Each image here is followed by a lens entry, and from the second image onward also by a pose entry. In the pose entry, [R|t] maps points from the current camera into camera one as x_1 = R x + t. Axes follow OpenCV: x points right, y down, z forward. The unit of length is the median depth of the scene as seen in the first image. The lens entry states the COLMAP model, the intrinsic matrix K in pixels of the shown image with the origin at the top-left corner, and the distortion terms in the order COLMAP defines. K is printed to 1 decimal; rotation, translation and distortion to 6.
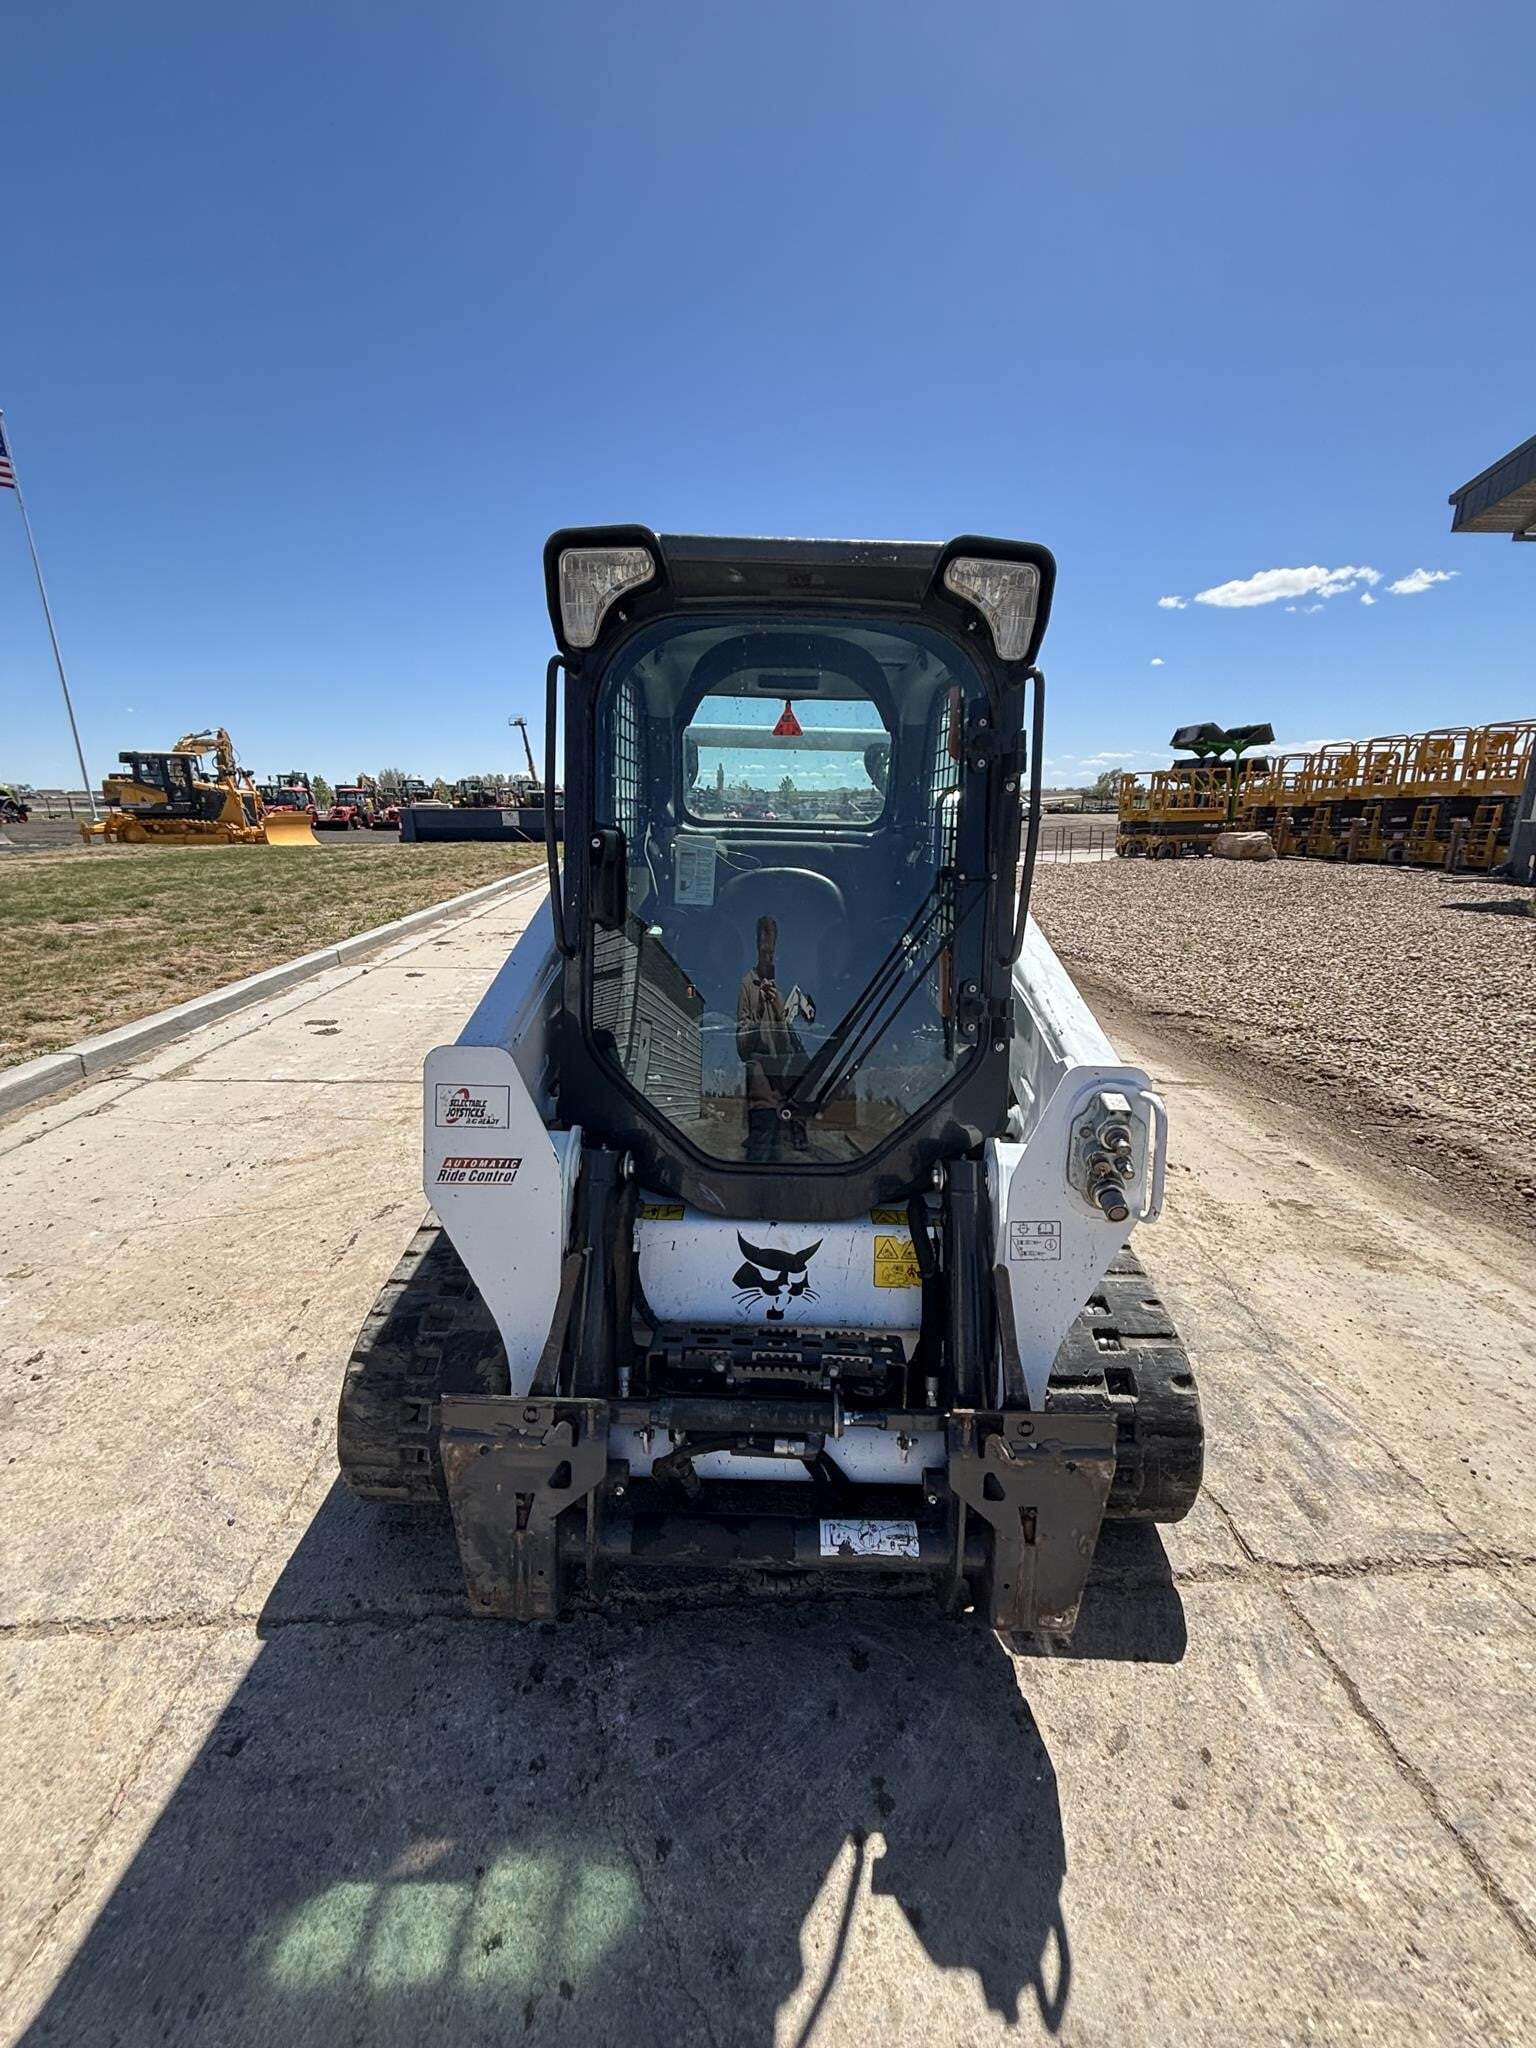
lens RADIAL K [[821.5, 0, 772.5], [0, 821.5, 1025.0], [0, 0, 1]] dist [0.002443, -0.000730]
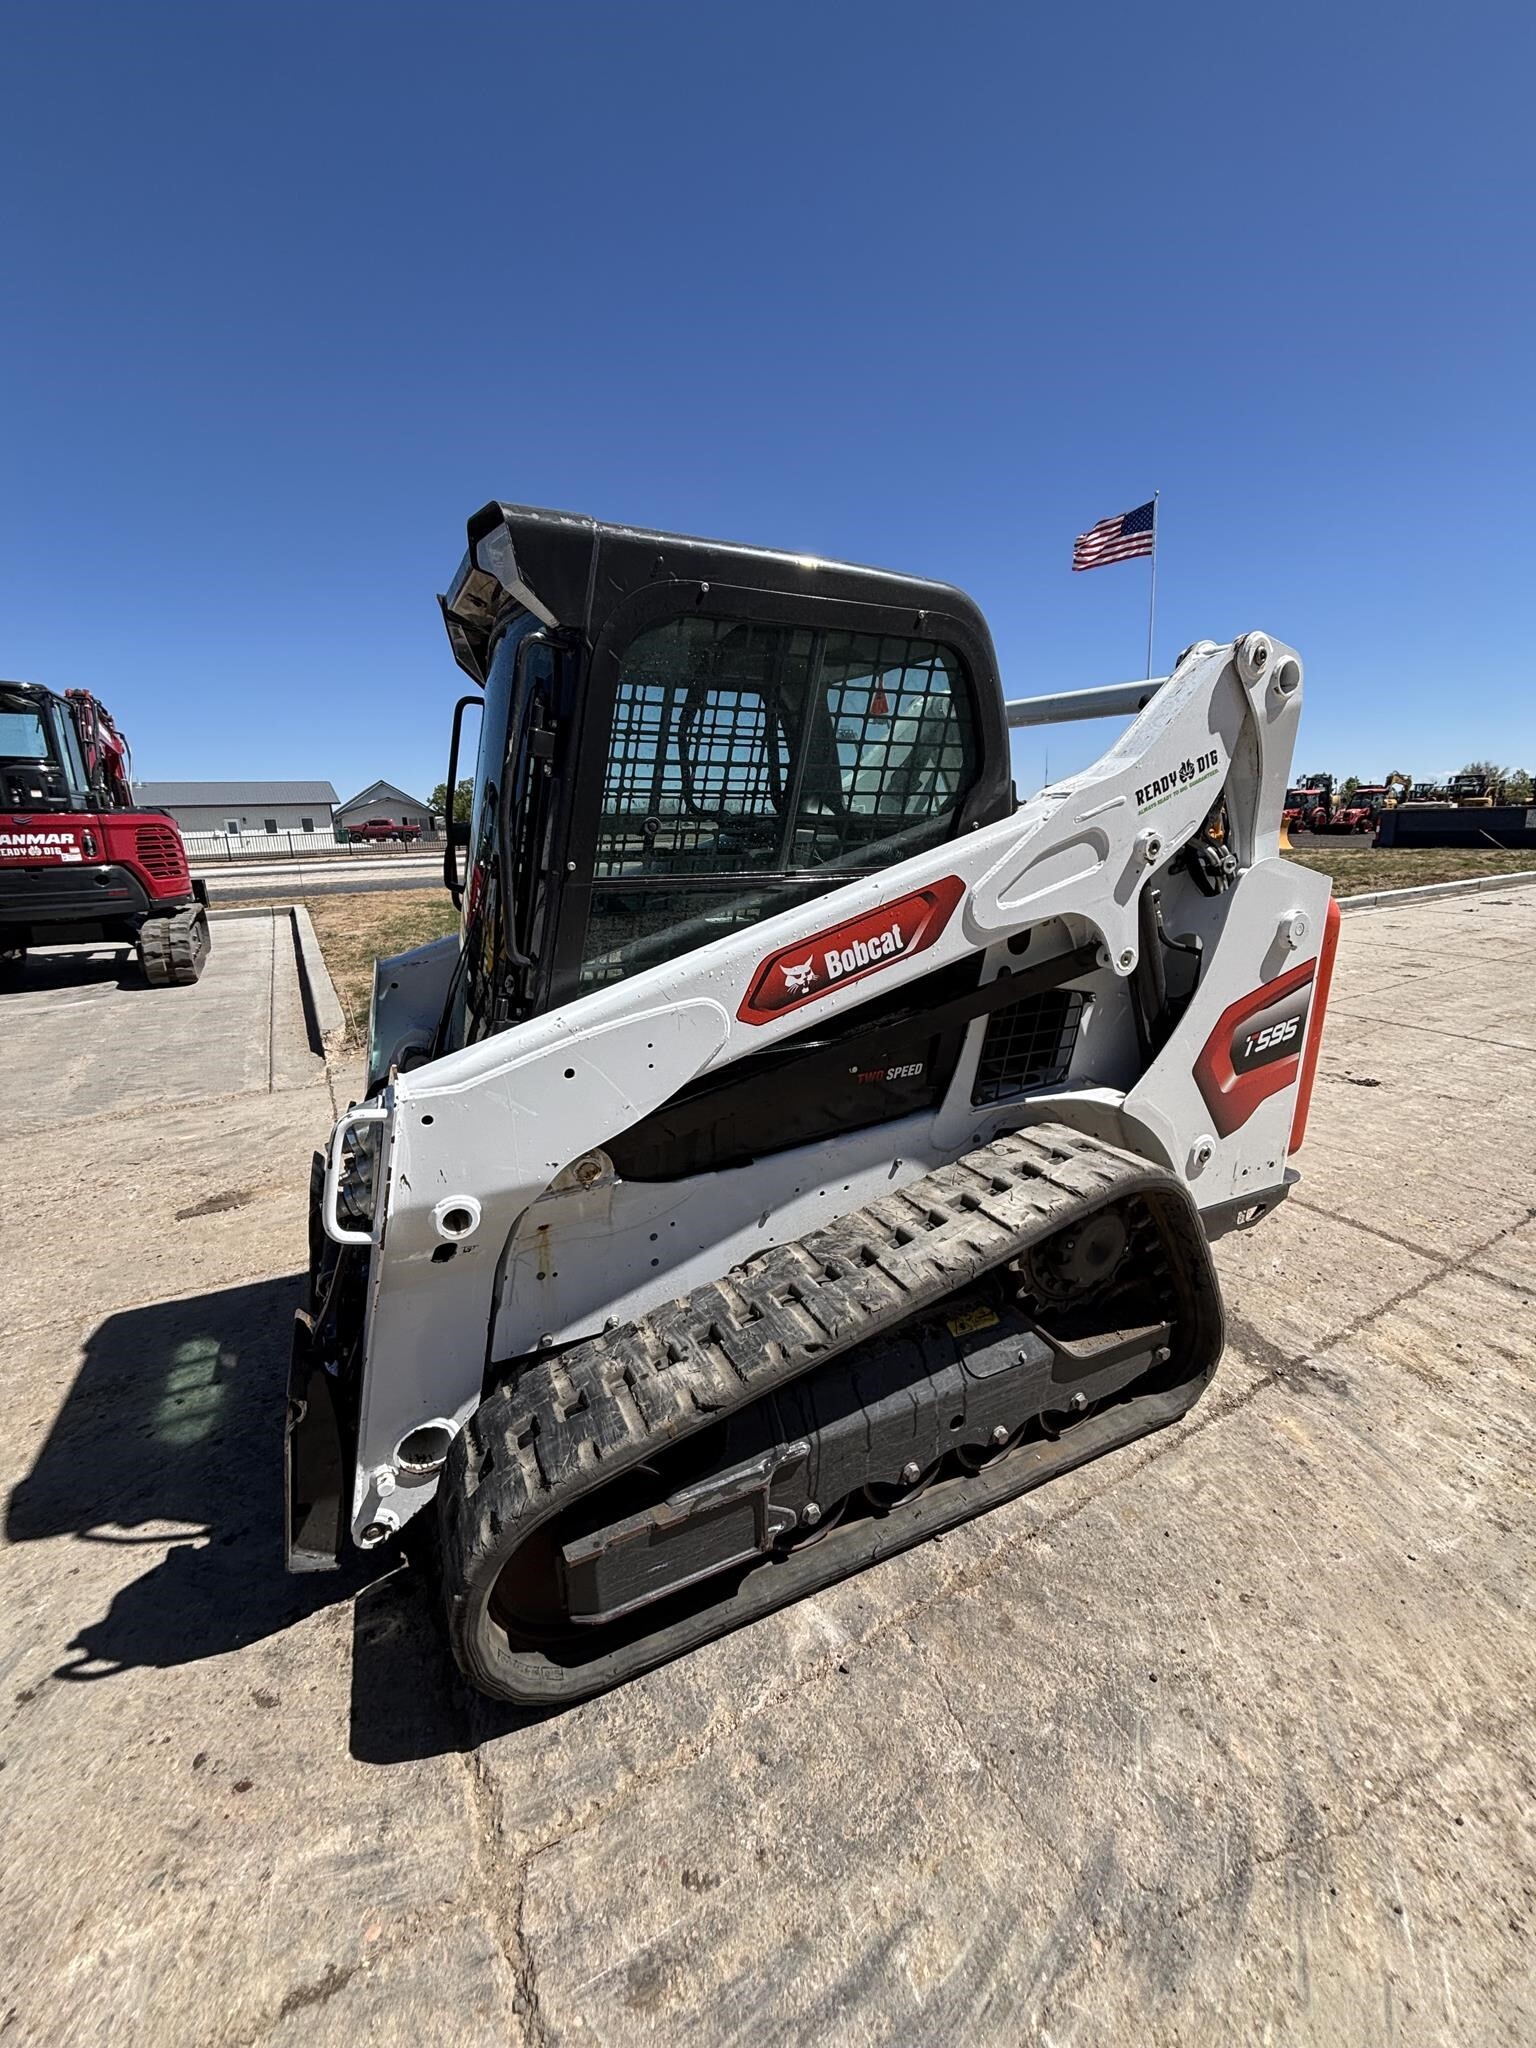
lens RADIAL K [[819.1, 0, 772.8], [0, 819.1, 1024.6], [0, 0, 1]] dist [0.008506, -0.003946]
pose [[0.444307, 0.202625, -0.872659, 1.300911], [-0.207900, 0.970815, 0.119566, -0.187331], [0.871418, 0.128302, 0.473466, 0.870039]]
